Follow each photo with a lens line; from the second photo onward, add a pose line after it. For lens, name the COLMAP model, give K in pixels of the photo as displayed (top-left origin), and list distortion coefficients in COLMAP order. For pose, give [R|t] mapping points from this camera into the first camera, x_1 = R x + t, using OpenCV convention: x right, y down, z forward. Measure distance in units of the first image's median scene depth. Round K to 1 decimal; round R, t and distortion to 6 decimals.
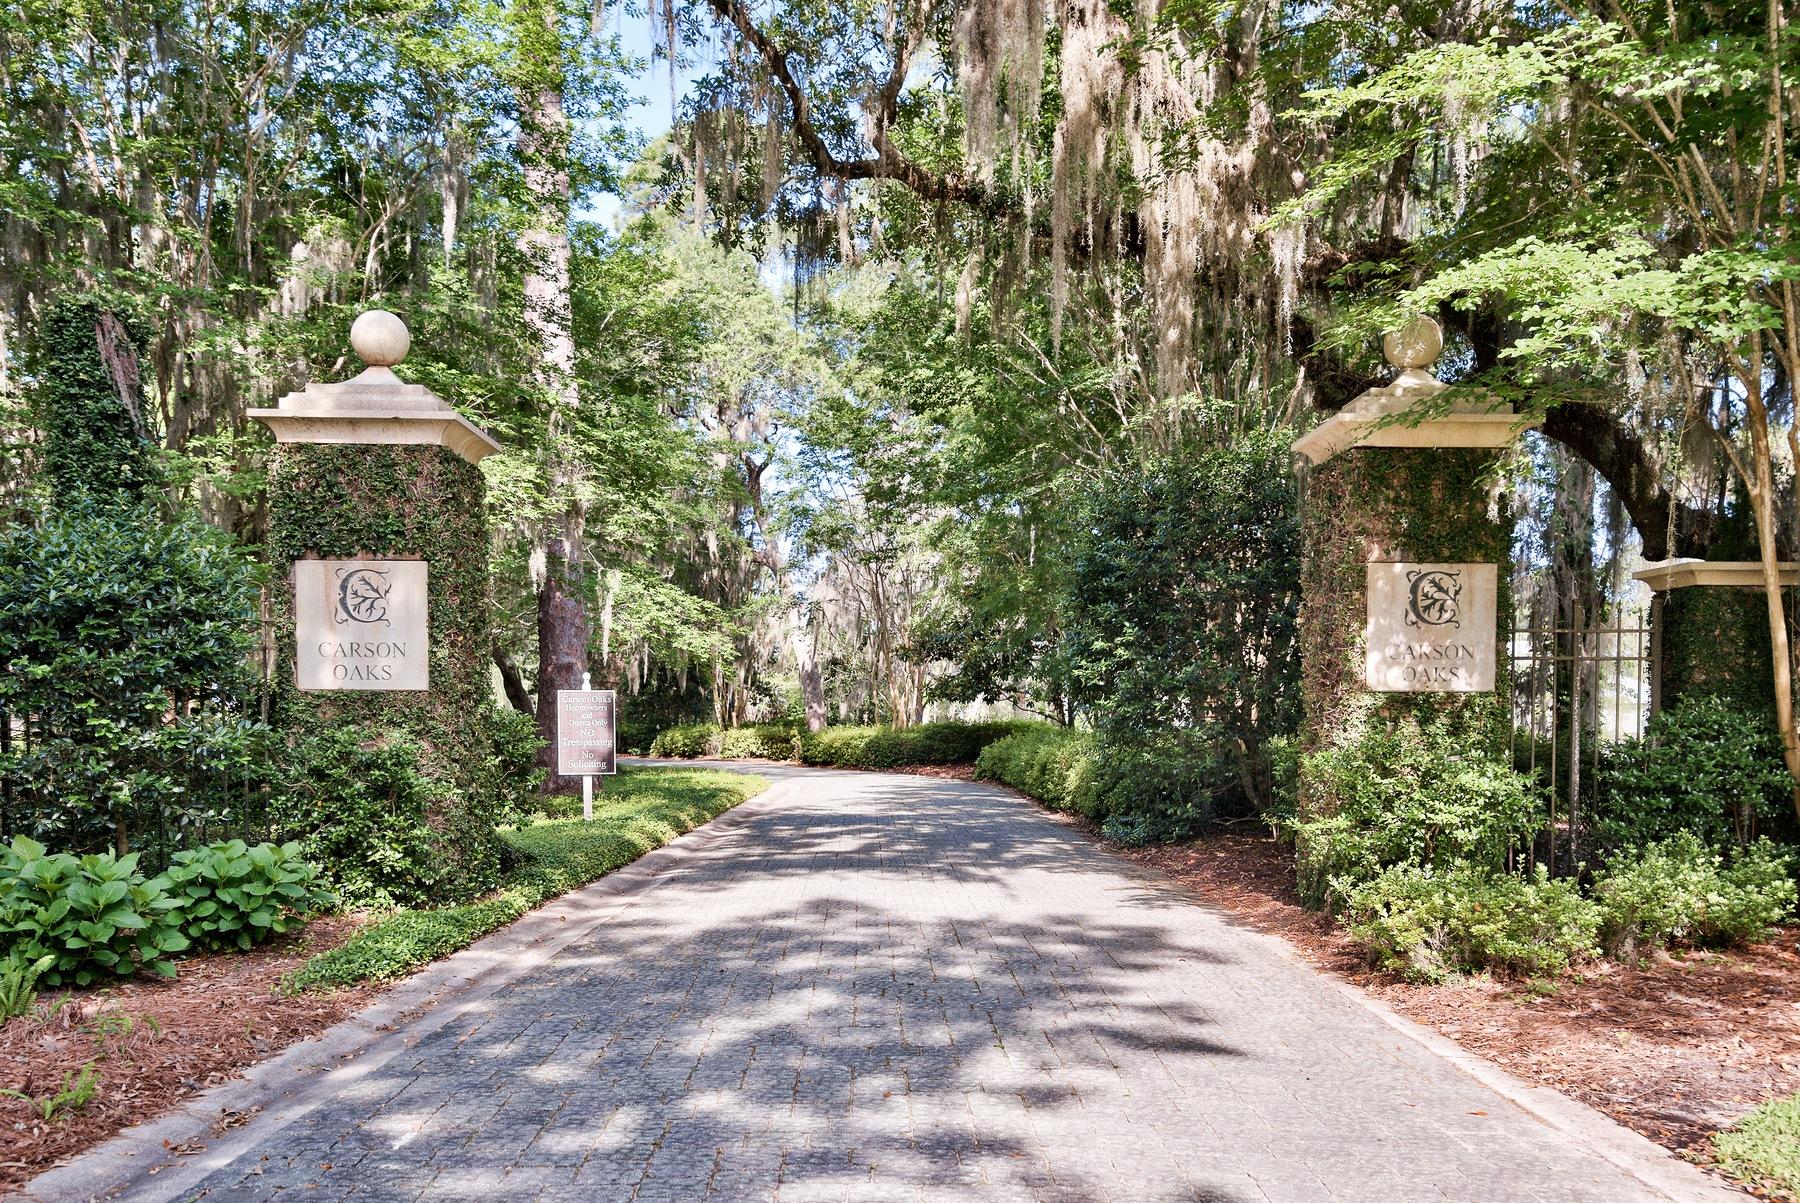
lens RADIAL K [[1538.8, 0, 900.0], [0, 1538.8, 601.5], [0, 0, 1]] dist [0.049897, -0.001561]
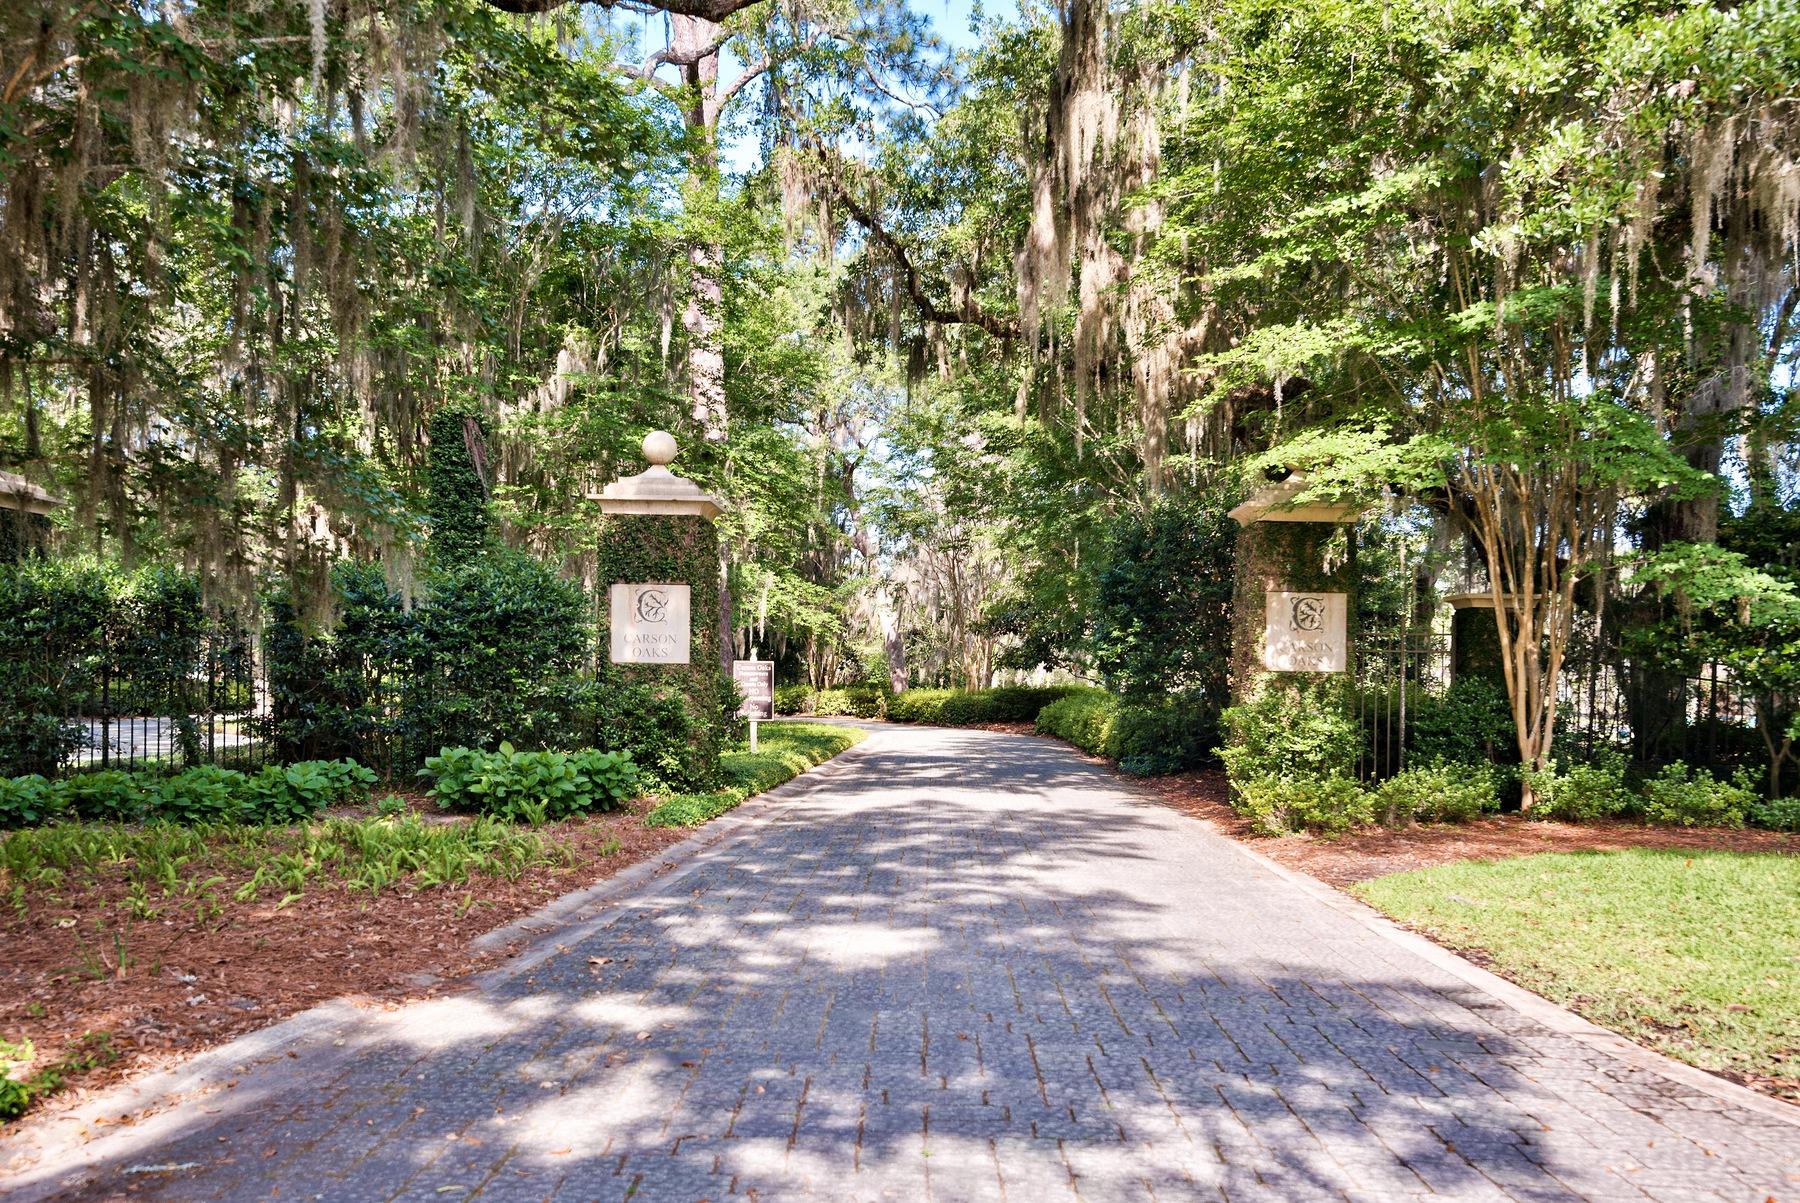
lens RADIAL K [[1538.8, 0, 900.0], [0, 1538.8, 601.5], [0, 0, 1]] dist [0.049897, -0.001561]
pose [[0.998915, 0.008840, -0.045723, -0.006199], [-0.007743, 0.999679, 0.024124, -0.042502], [0.045922, -0.023744, 0.998663, -0.530490]]
